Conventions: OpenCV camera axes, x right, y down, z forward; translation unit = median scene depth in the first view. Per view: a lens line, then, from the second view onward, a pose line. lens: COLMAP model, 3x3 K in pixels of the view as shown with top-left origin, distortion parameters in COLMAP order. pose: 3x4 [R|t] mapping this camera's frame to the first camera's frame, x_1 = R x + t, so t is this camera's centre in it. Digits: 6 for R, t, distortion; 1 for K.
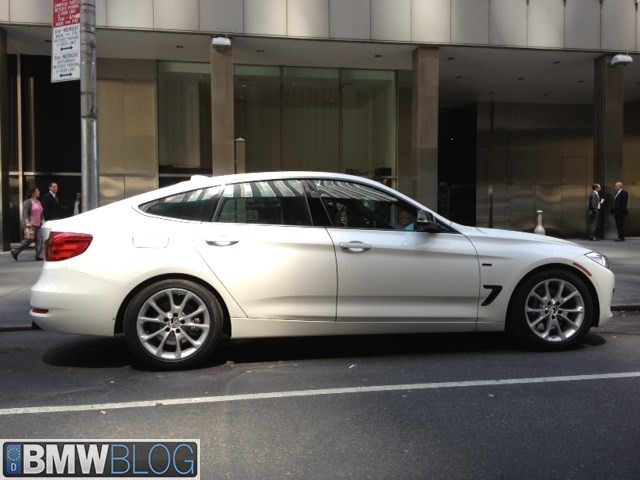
lens RADIAL K [[589.8, 0, 320.8], [0, 589.8, 221.9], [0, 0, 1]] dist [0.020070, 0.000000]
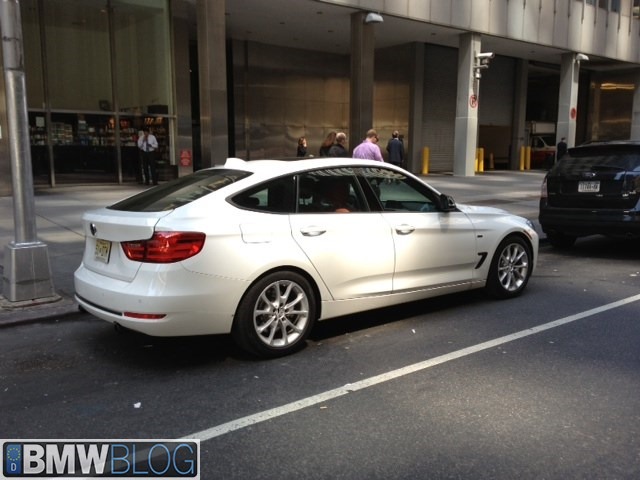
lens RADIAL K [[589.8, 0, 315.3], [0, 589.8, 237.3], [0, 0, 1]] dist [0.020070, 0.000000]
pose [[0.884907, -0.055601, 0.462437, -0.603004], [-0.013099, 0.989486, 0.144036, -0.100544], [-0.465584, -0.133516, 0.874875, 0.068770]]
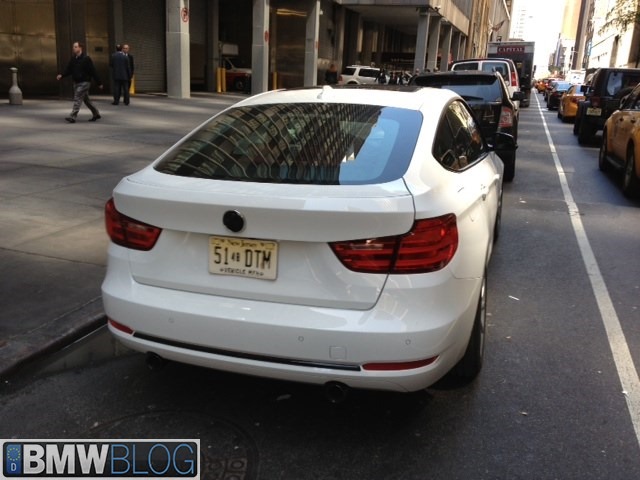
lens RADIAL K [[589.8, 0, 320.0], [0, 589.8, 239.8], [0, 0, 1]] dist [0.020070, 0.000000]
pose [[0.500580, -0.202911, 0.841574, -0.864951], [-0.045797, 0.964574, 0.259808, -0.090628], [-0.864478, -0.168596, 0.473554, 0.748887]]
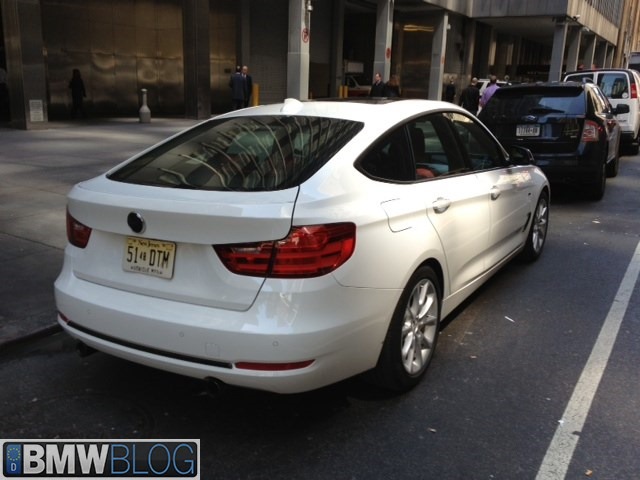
lens RADIAL K [[589.8, 0, 312.9], [0, 589.8, 248.7], [0, 0, 1]] dist [0.020070, 0.000000]
pose [[0.672607, -0.169292, 0.720375, -0.764768], [-0.030668, 0.966267, 0.255711, -0.093782], [-0.739364, -0.194086, 0.644726, 0.575442]]
